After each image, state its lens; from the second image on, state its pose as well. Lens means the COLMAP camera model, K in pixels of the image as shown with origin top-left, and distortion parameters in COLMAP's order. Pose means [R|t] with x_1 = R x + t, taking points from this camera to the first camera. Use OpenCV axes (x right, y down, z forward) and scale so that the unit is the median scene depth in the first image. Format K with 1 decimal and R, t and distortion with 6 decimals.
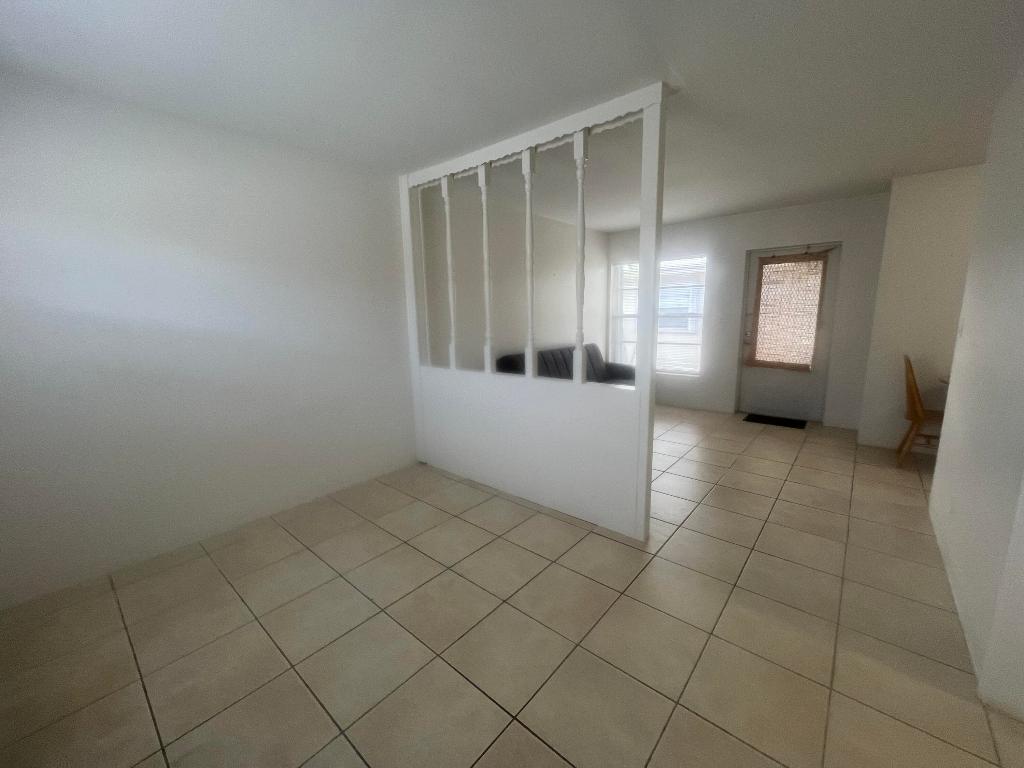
lens RADIAL K [[409.5, 0, 512.0], [0, 409.5, 384.0], [0, 0, 1]] dist [-0.009907, -0.000082]
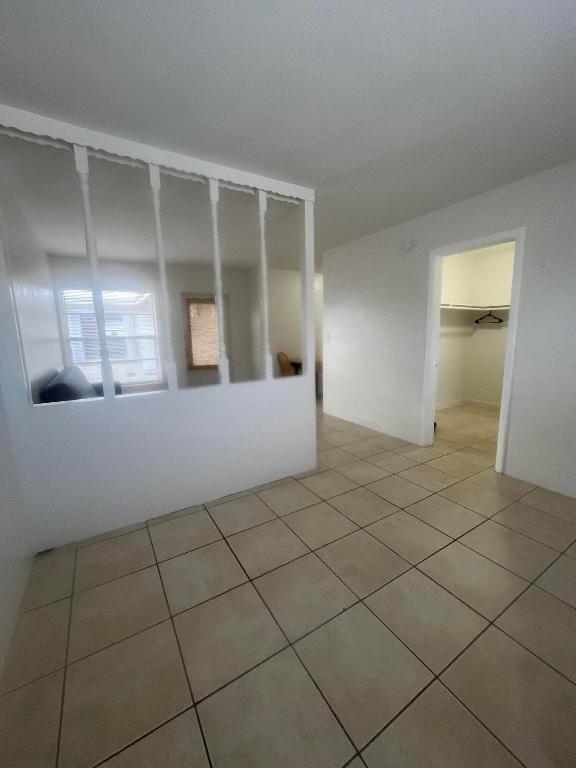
lens RADIAL K [[310.5, 0, 288.0], [0, 310.5, 384.0], [0, 0, 1]] dist [0.013918, -0.000021]
pose [[0.302901, -0.146285, 0.941728, -0.734202], [0.181977, 0.978846, 0.093519, -0.069316], [-0.935487, 0.143045, 0.323114, 0.581273]]
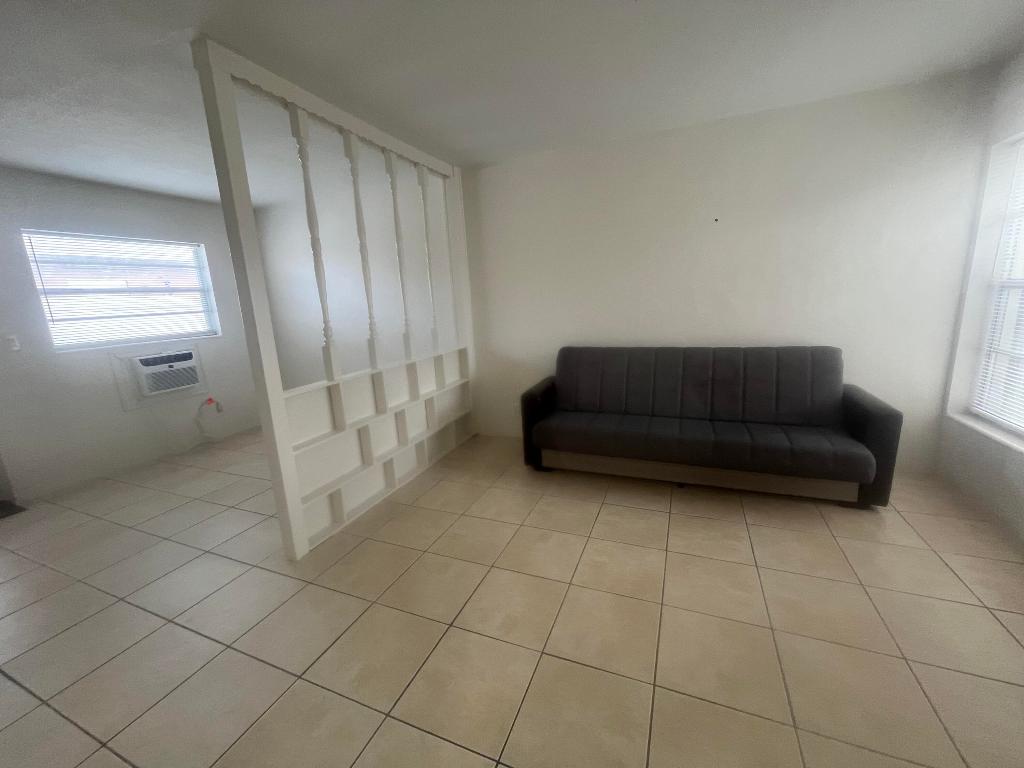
lens RADIAL K [[409.5, 0, 512.0], [0, 409.5, 384.0], [0, 0, 1]] dist [-0.009907, -0.000082]
pose [[0.313899, 0.198655, -0.928442, 1.120728], [-0.120176, 0.978315, 0.168695, -0.192476], [0.941820, 0.058623, 0.330965, 1.021465]]
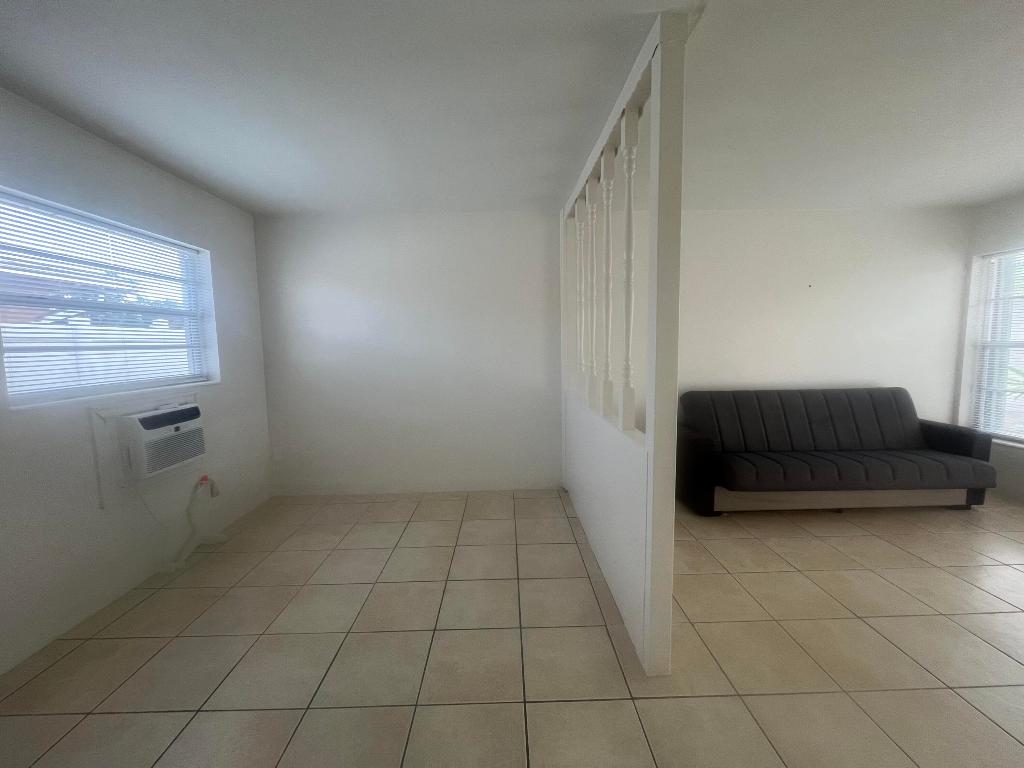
lens RADIAL K [[409.5, 0, 512.0], [0, 409.5, 384.0], [0, 0, 1]] dist [-0.009907, -0.000082]
pose [[0.667711, 0.080642, -0.740040, 0.563773], [-0.125824, 0.992038, -0.005424, -0.055648], [0.733710, 0.096737, 0.672541, 0.293436]]
